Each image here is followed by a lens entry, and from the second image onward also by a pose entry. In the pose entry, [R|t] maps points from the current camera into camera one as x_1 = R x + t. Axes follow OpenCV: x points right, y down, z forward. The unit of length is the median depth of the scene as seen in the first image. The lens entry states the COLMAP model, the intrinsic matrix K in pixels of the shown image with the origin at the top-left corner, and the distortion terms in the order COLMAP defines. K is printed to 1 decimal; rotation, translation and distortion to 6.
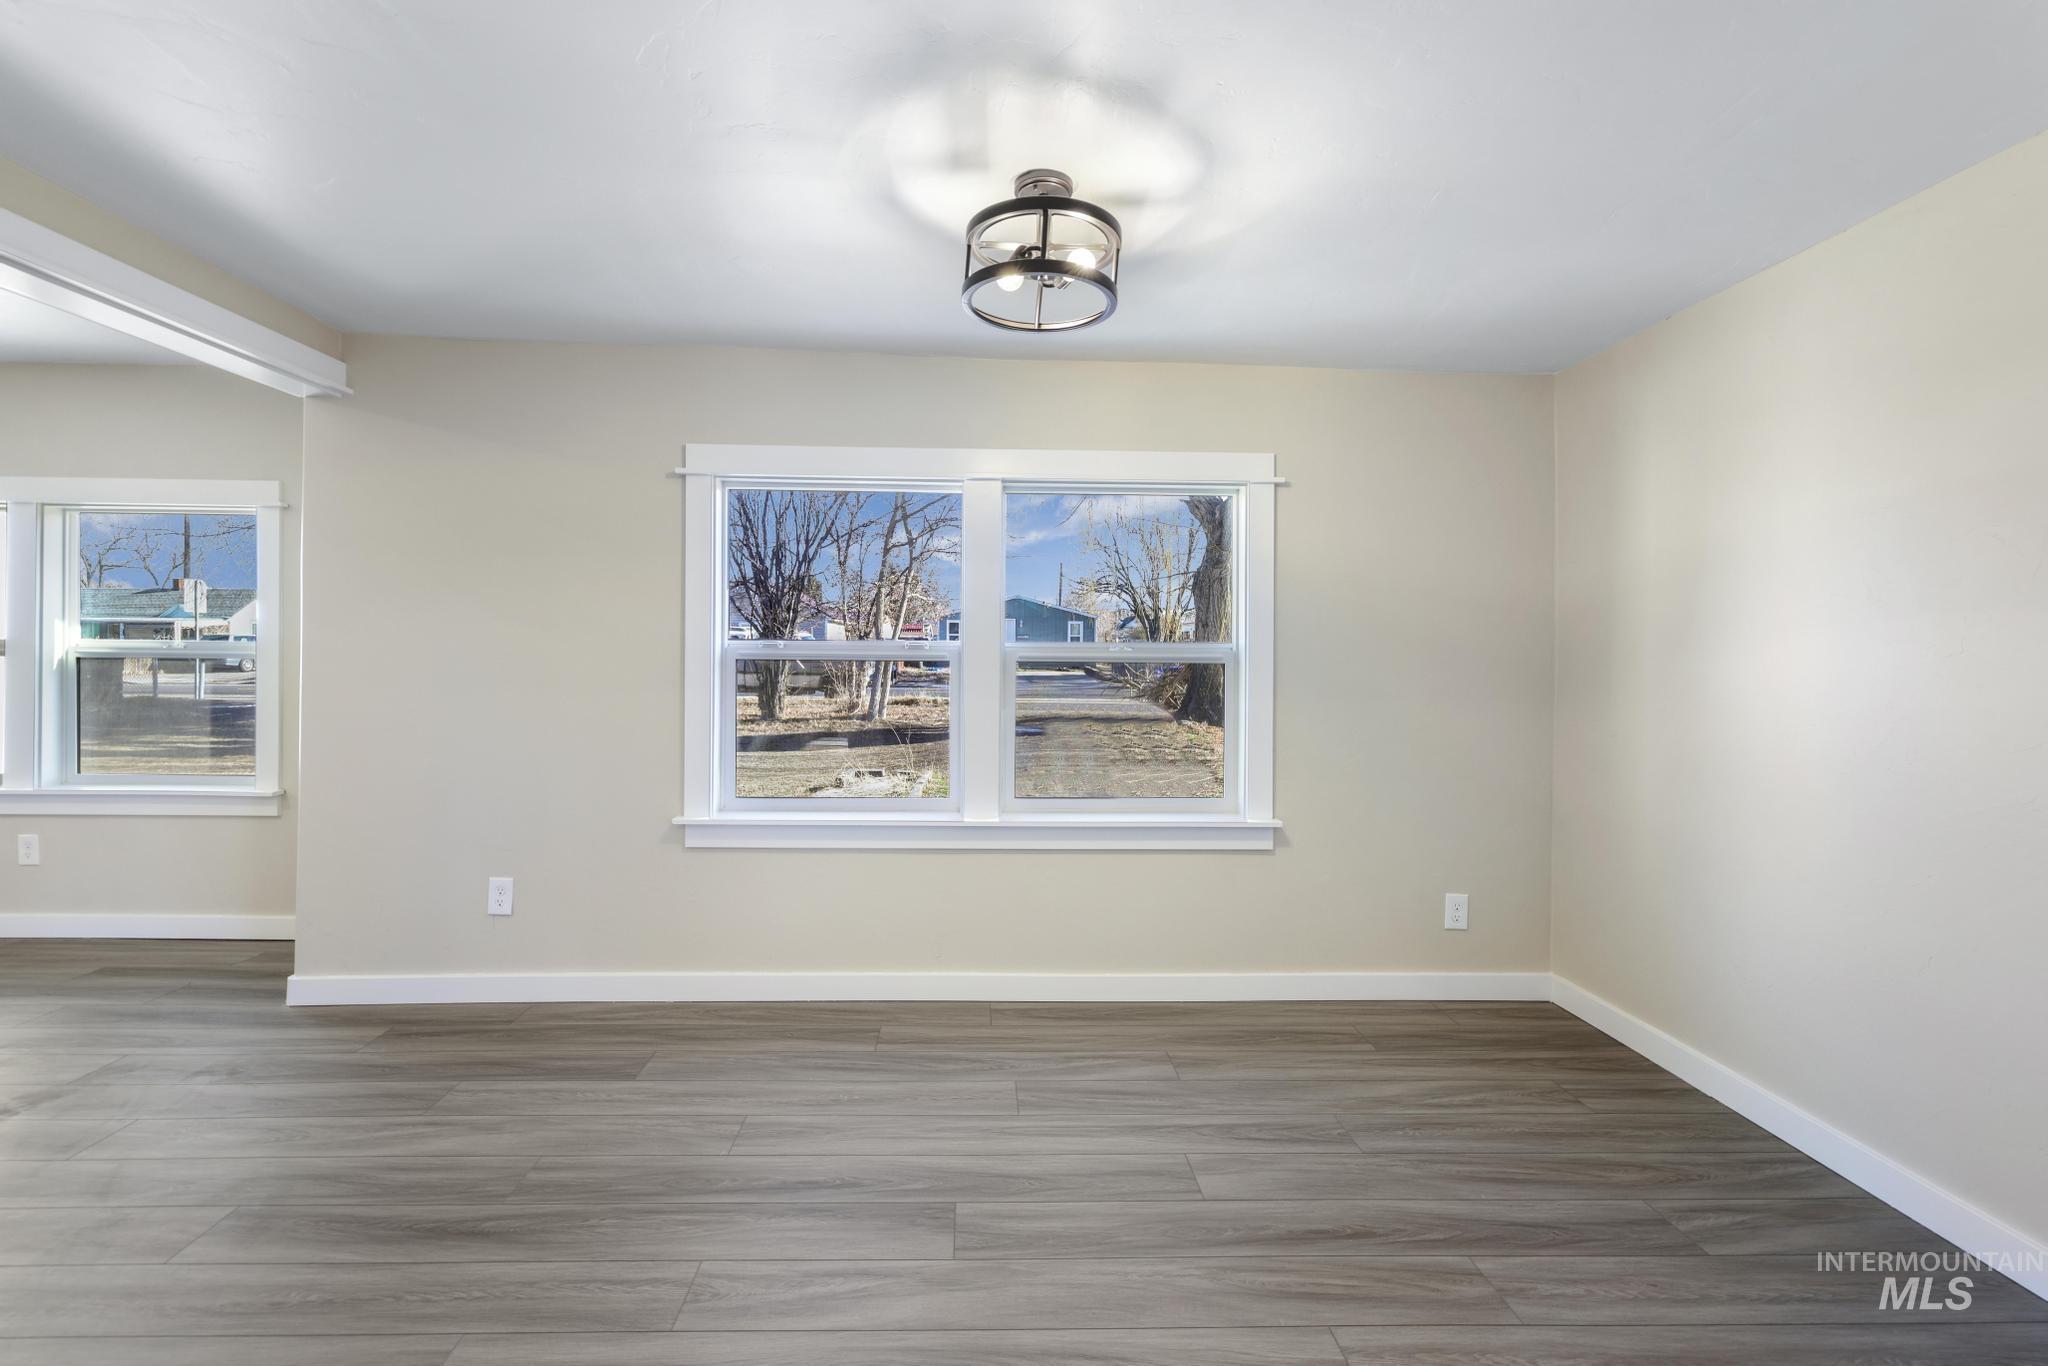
lens RADIAL K [[905.8, 0, 1010.1], [0, 905.8, 682.4], [0, 0, 1]] dist [-0.026475, 0.008528]
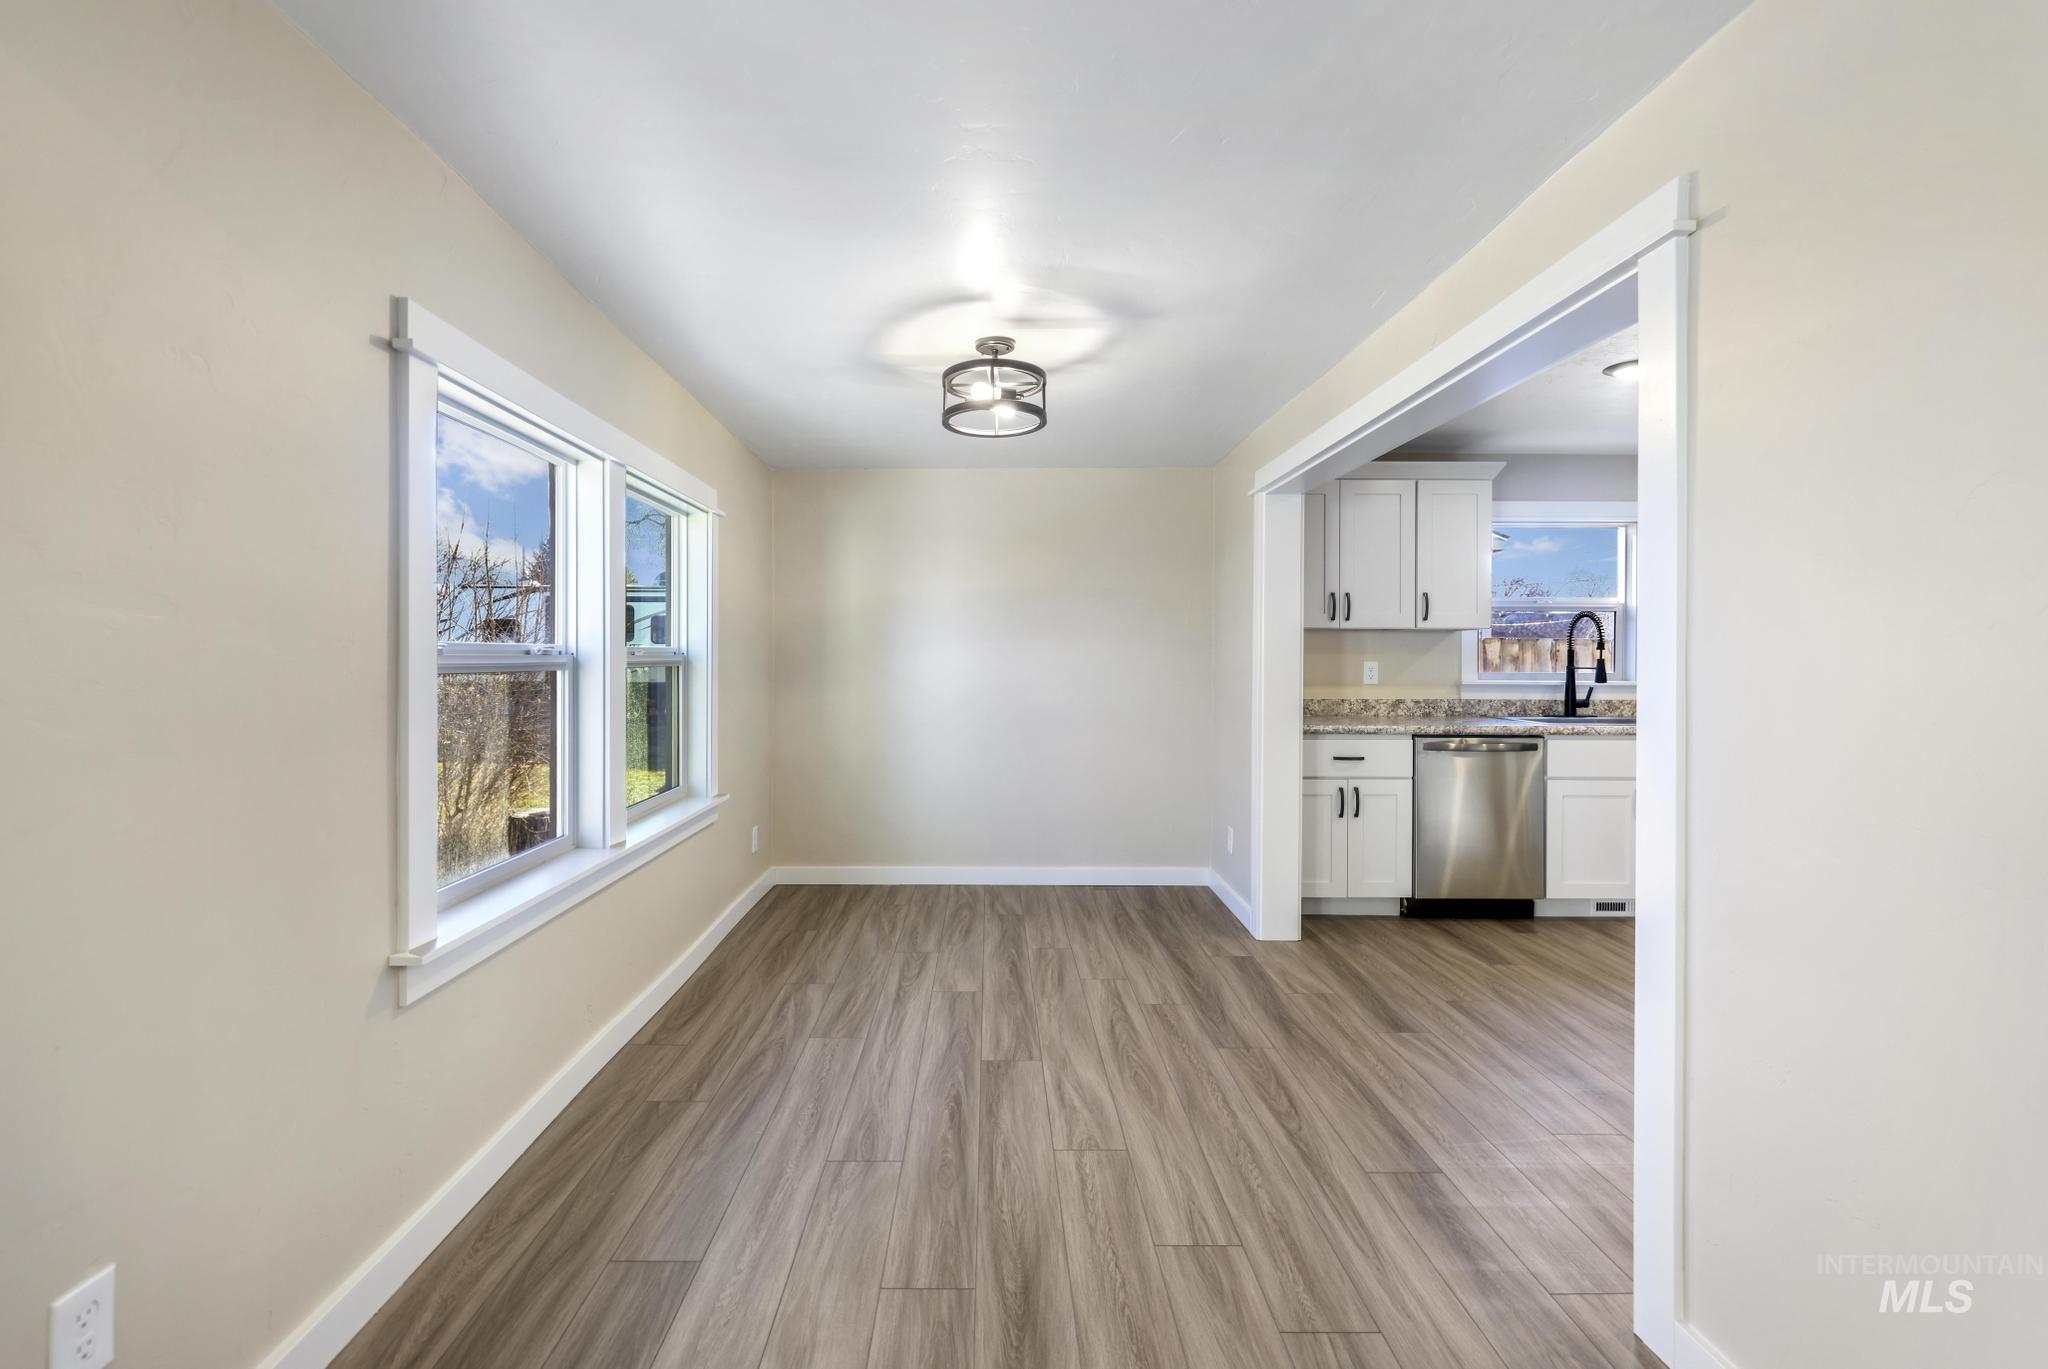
lens RADIAL K [[905.8, 0, 998.5], [0, 905.8, 639.3], [0, 0, 1]] dist [-0.026475, 0.008528]
pose [[0.013152, 0.004531, 0.999903, -1.144753], [0.032108, 0.999472, -0.004951, -0.049330], [-0.999398, 0.032170, 0.013000, 0.735179]]
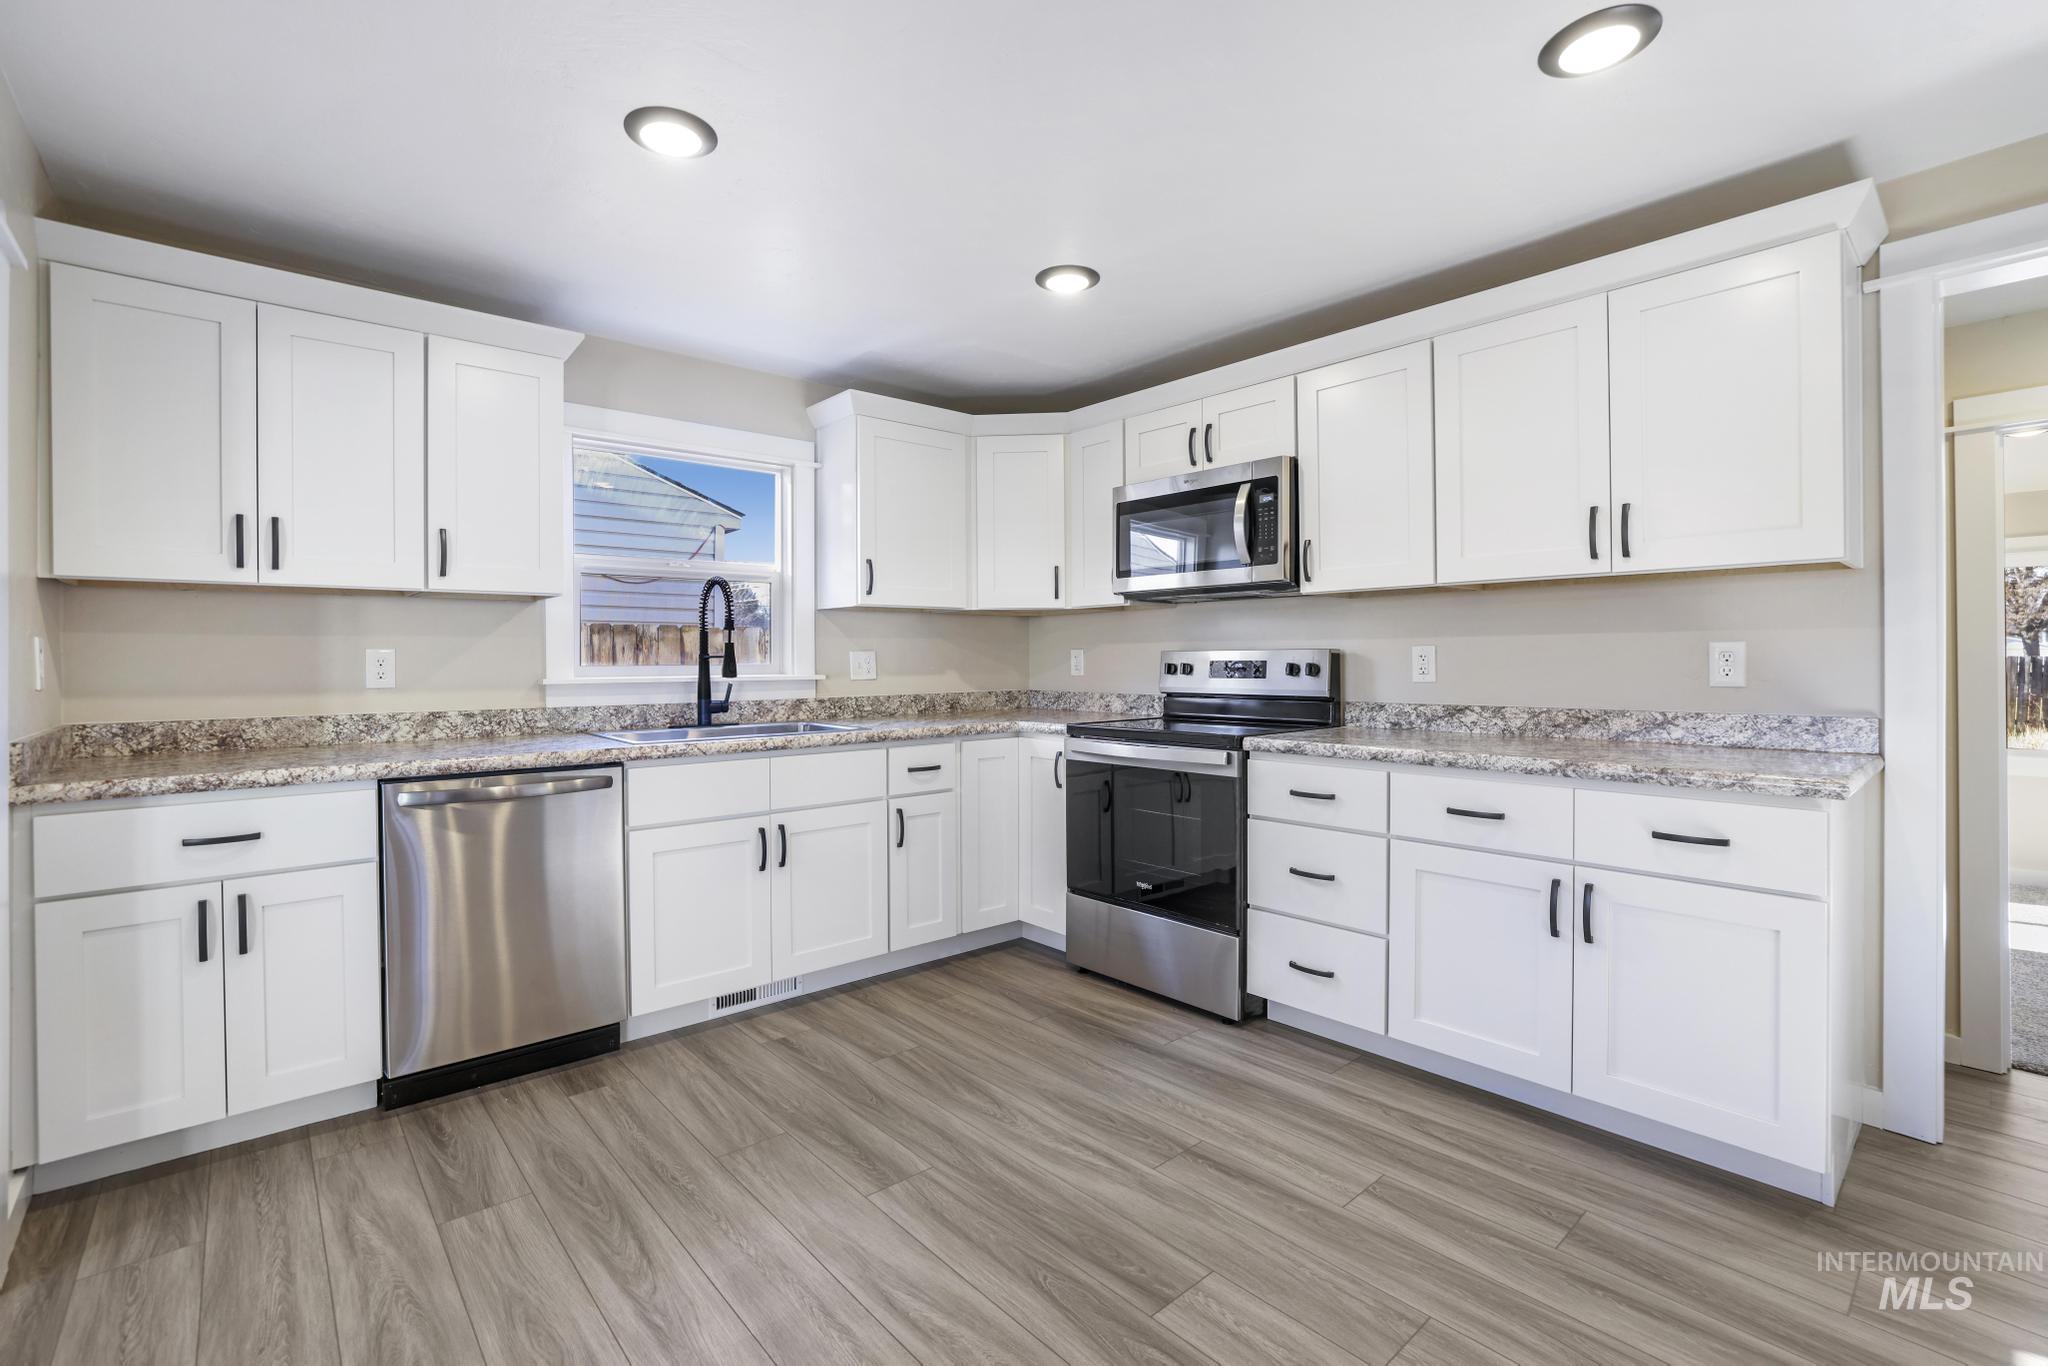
lens RADIAL K [[905.8, 0, 993.2], [0, 905.8, 652.9], [0, 0, 1]] dist [-0.026475, 0.008528]
pose [[-0.637308, -0.002299, 0.770606, -0.551083], [0.026853, 0.999322, 0.025189, 0.011008], [-0.770142, 0.036746, -0.636814, 0.085053]]
